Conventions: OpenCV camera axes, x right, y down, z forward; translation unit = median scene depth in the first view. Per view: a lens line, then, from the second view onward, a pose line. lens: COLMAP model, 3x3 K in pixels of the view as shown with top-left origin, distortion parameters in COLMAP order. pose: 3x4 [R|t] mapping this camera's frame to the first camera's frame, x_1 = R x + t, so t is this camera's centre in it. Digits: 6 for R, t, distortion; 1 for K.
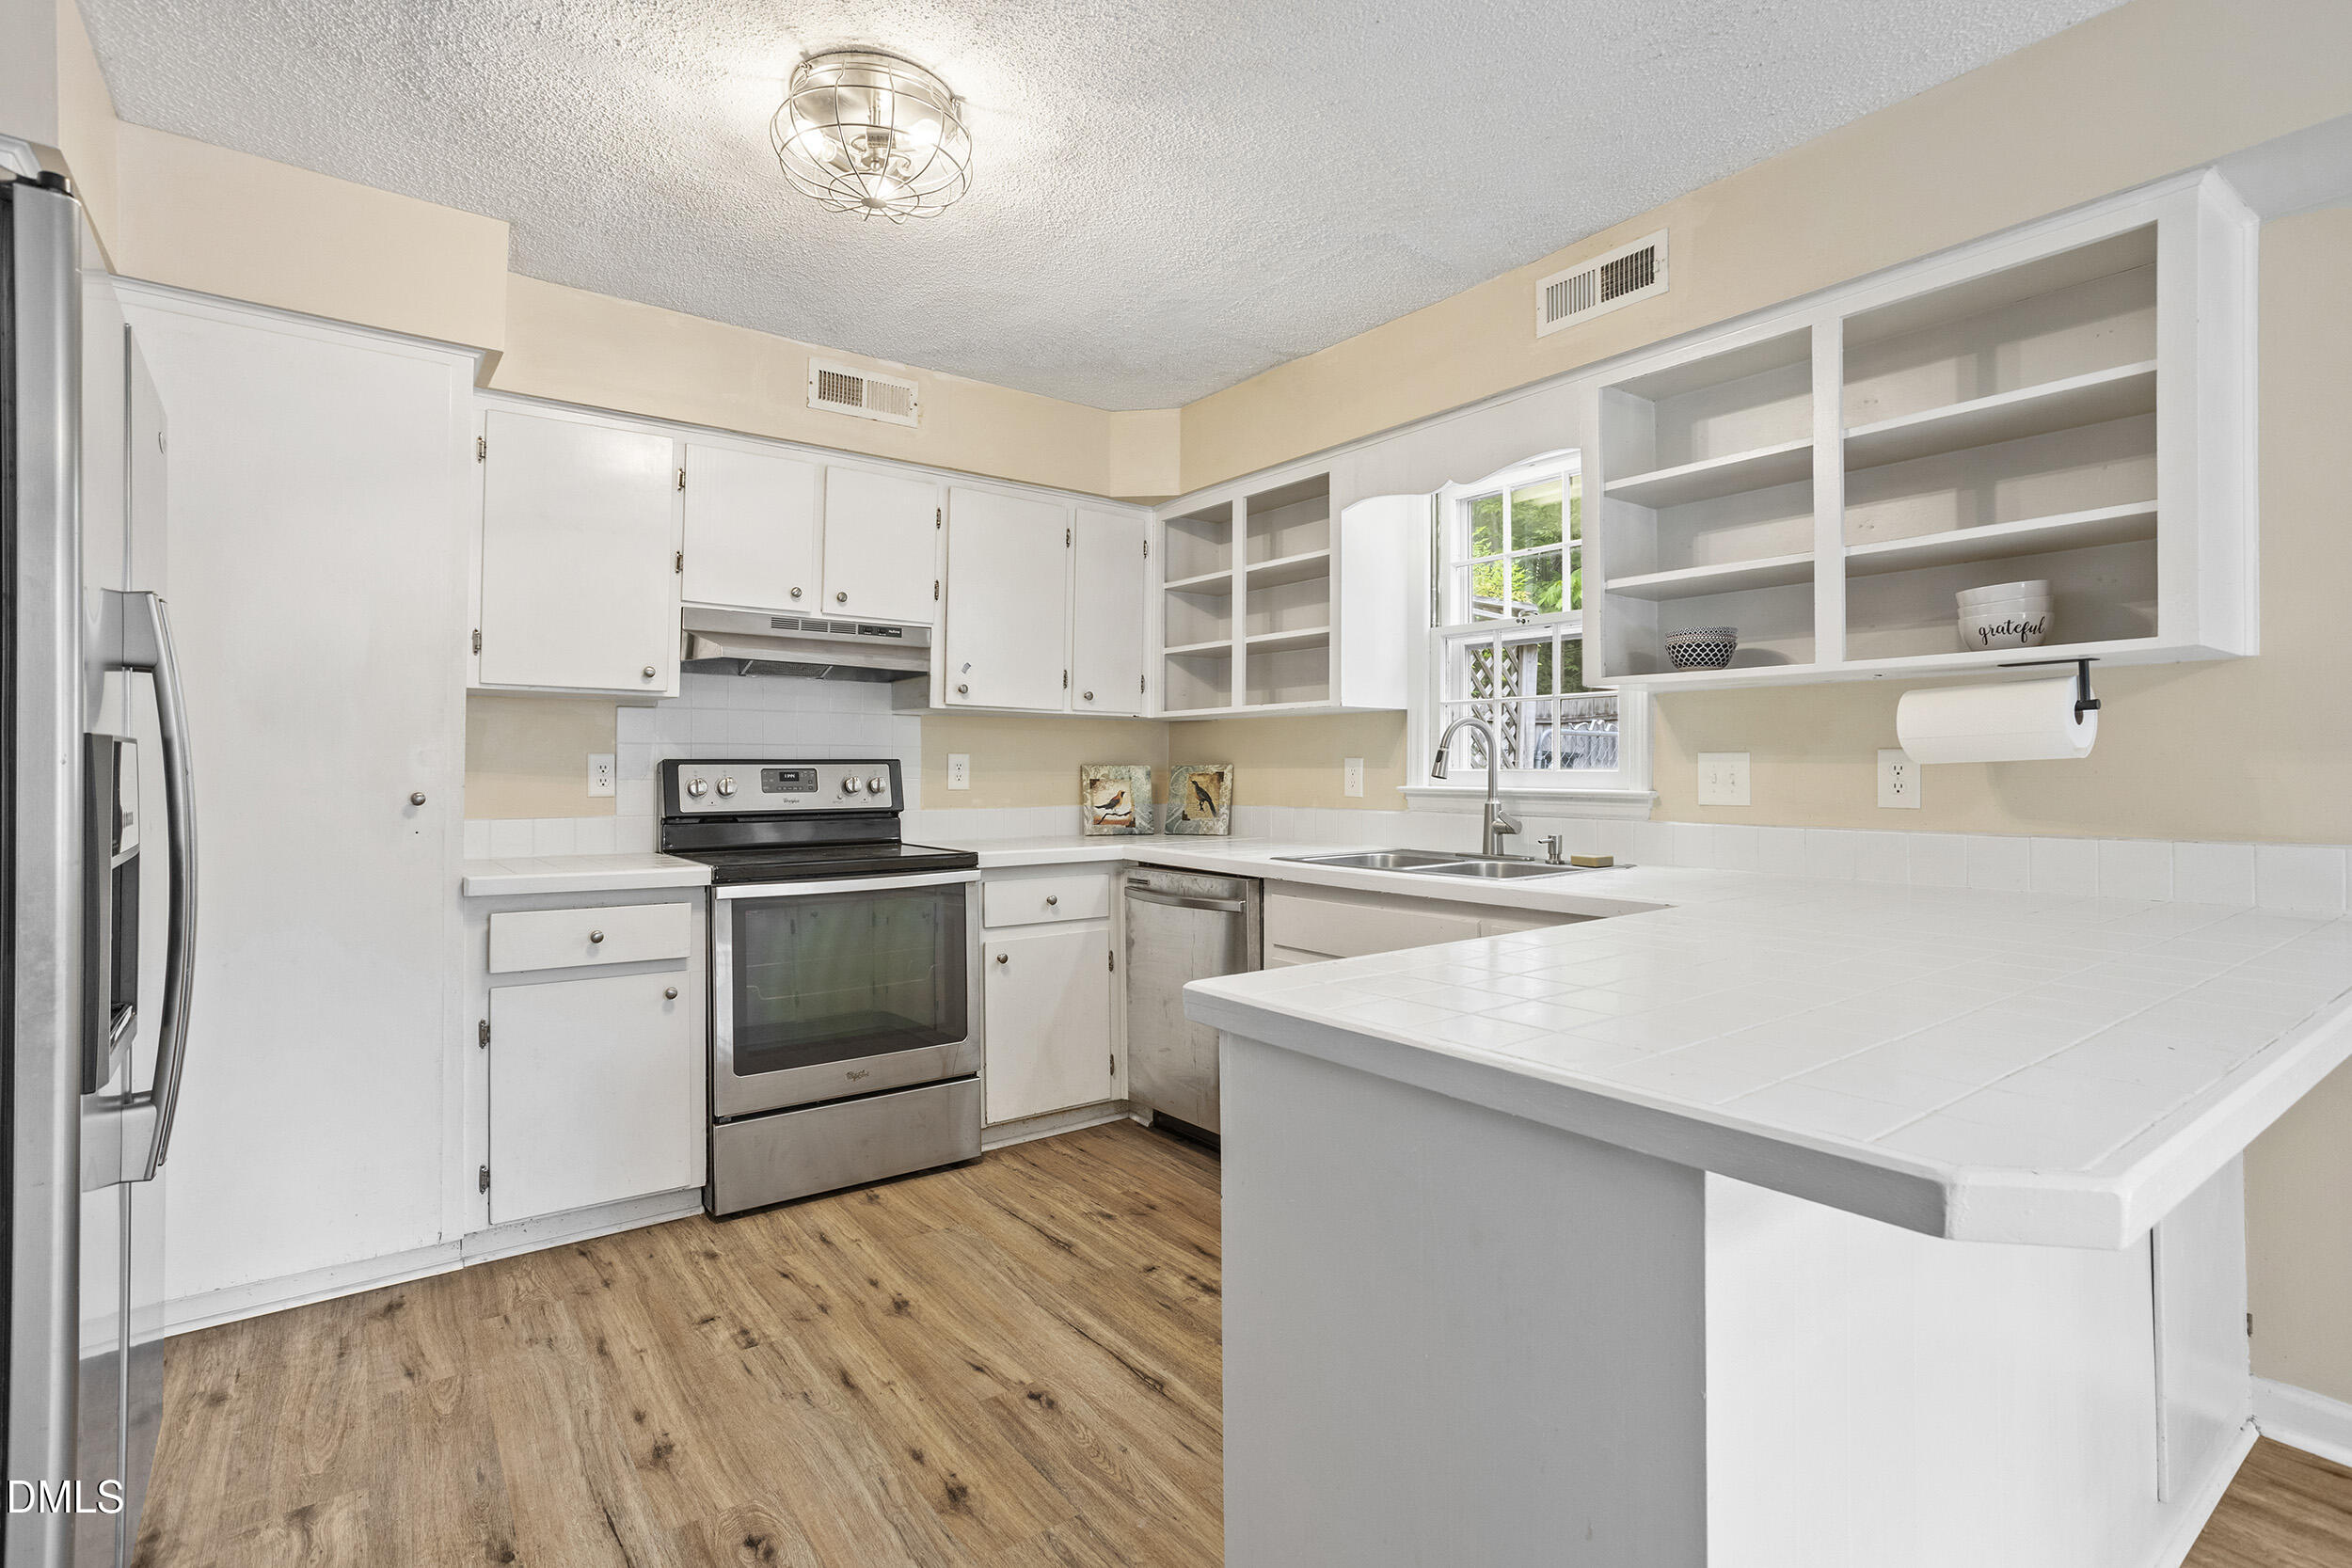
lens RADIAL K [[1117.6, 0, 1176.1], [0, 1117.6, 756.6], [0, 0, 1]] dist [-0.110692, 0.056377]
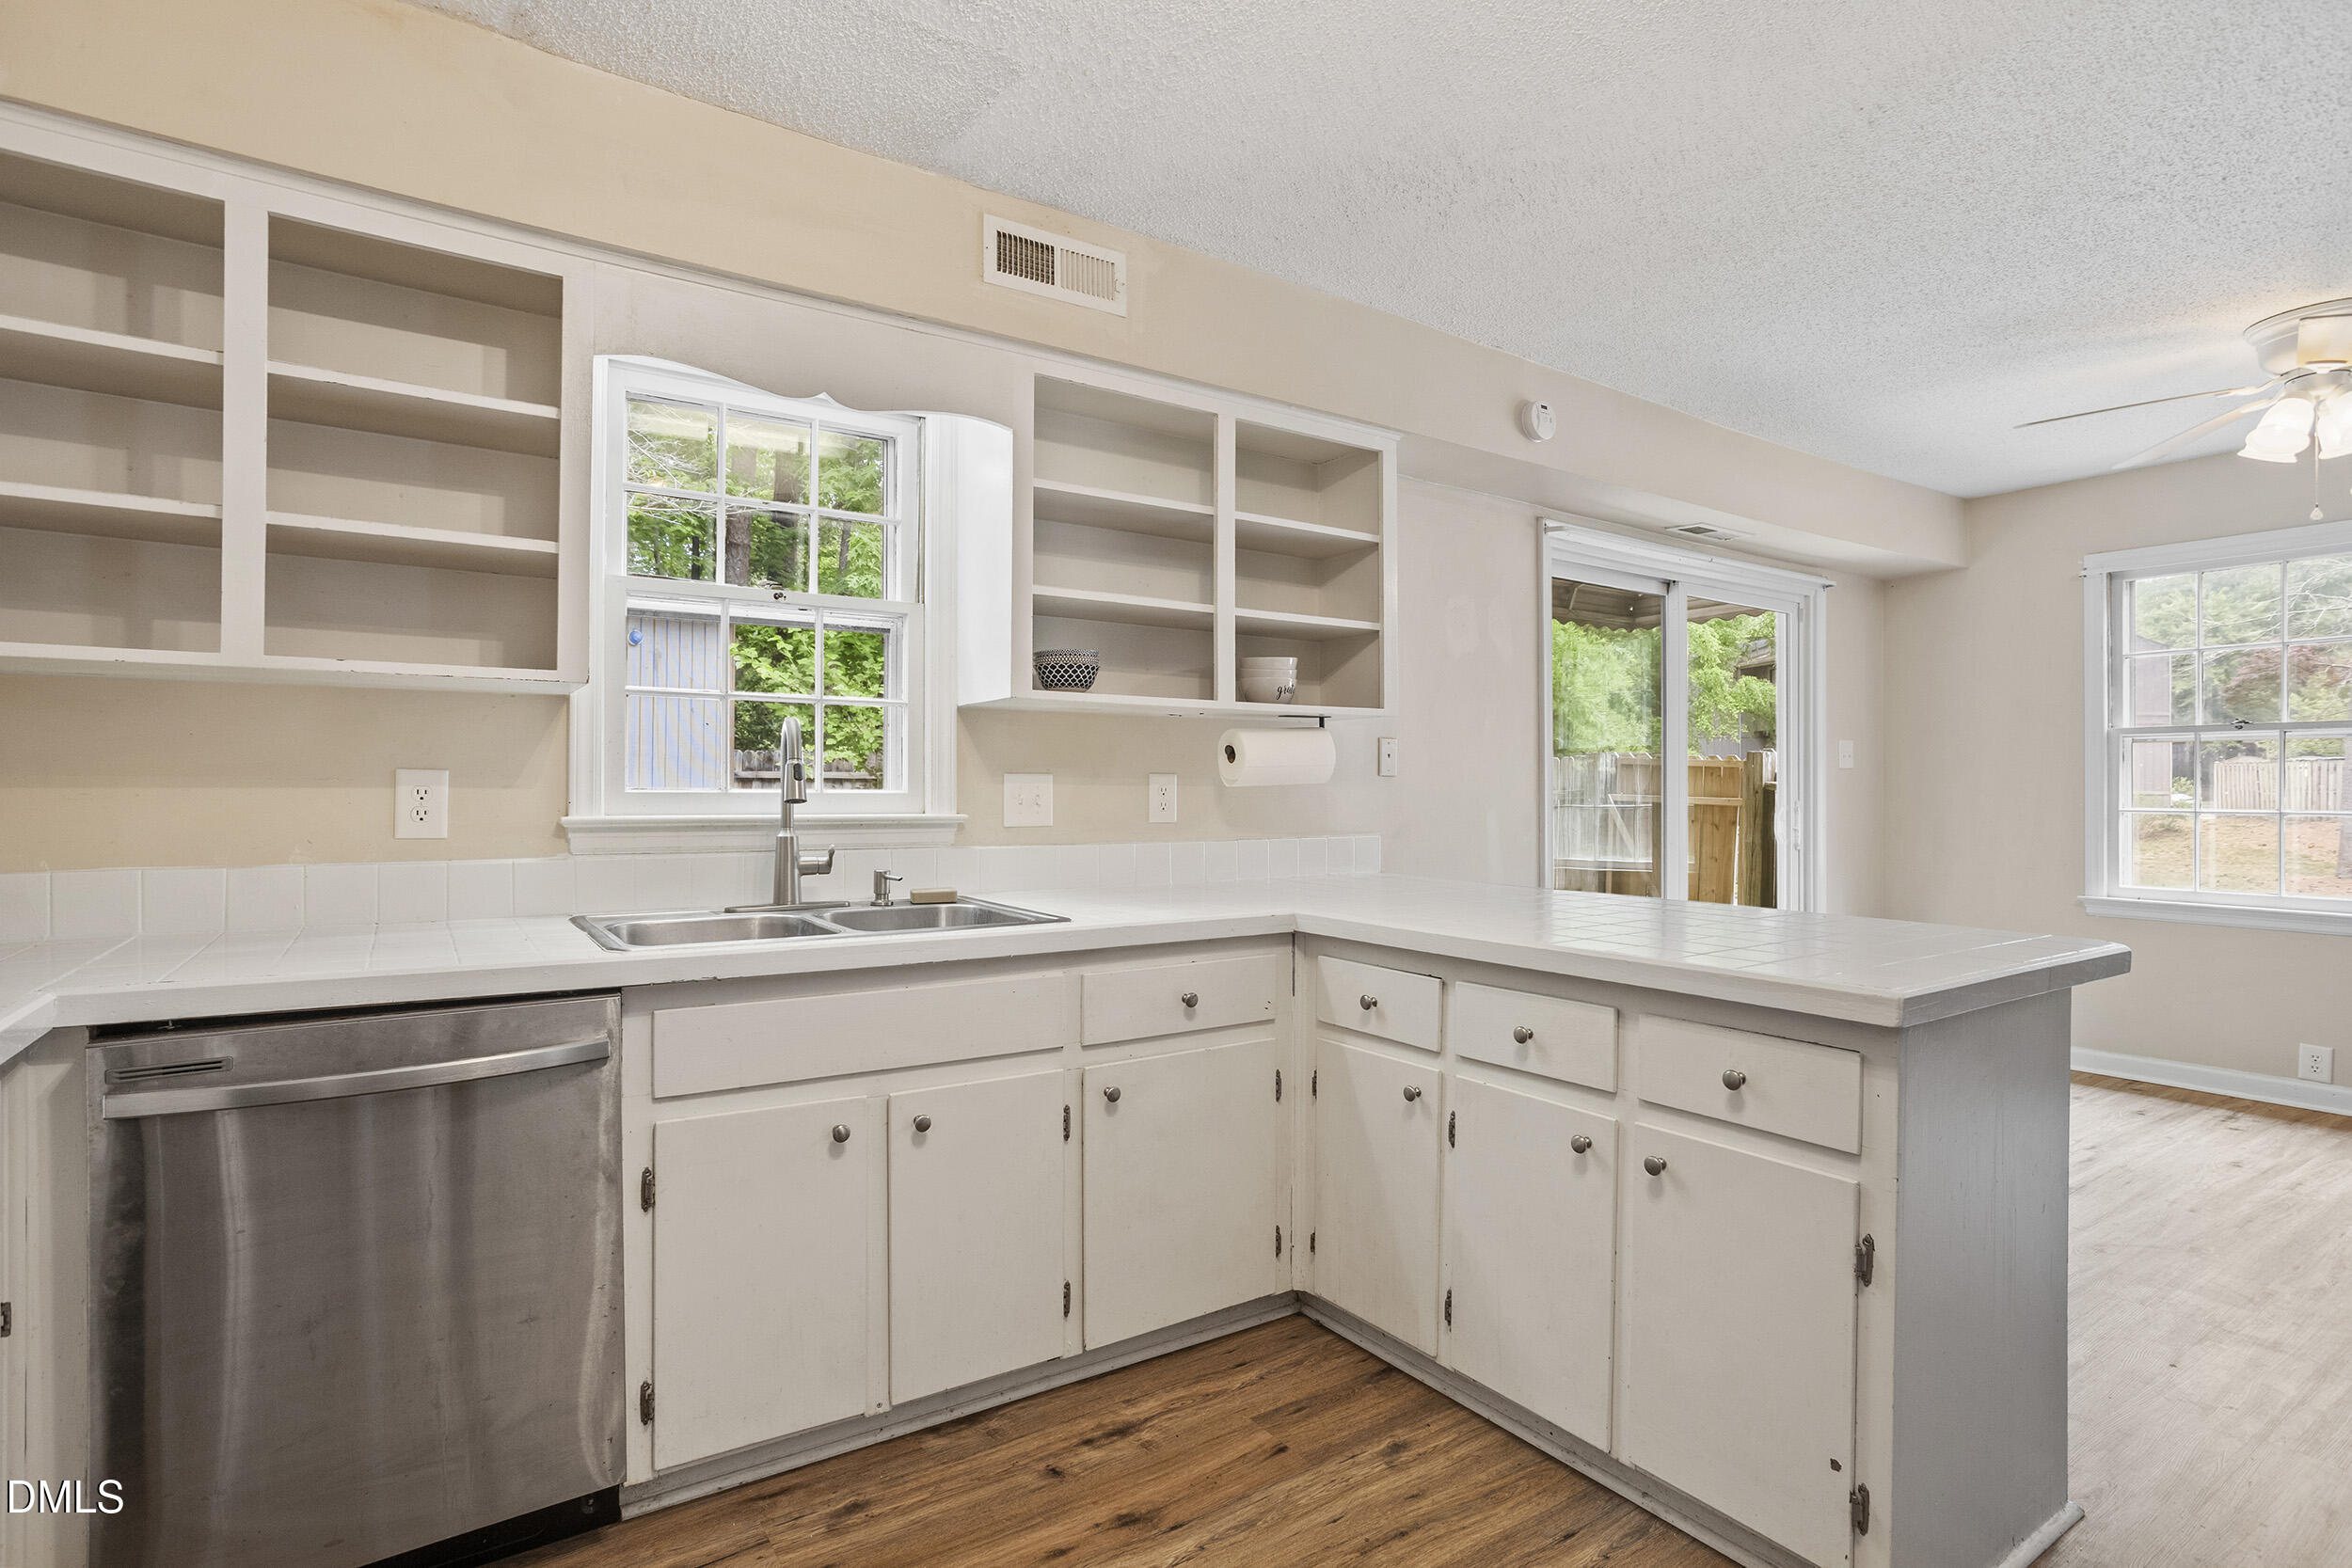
lens RADIAL K [[1184.5, 0, 1176.0], [0, 1184.5, 784.0], [0, 0, 1]] dist [0.001246, 0.016168]
pose [[0.050502, 0.008375, 0.998689, -0.512772], [-0.010322, 0.999916, -0.007863, 0.010901], [-0.998671, -0.009911, 0.050584, 0.704267]]
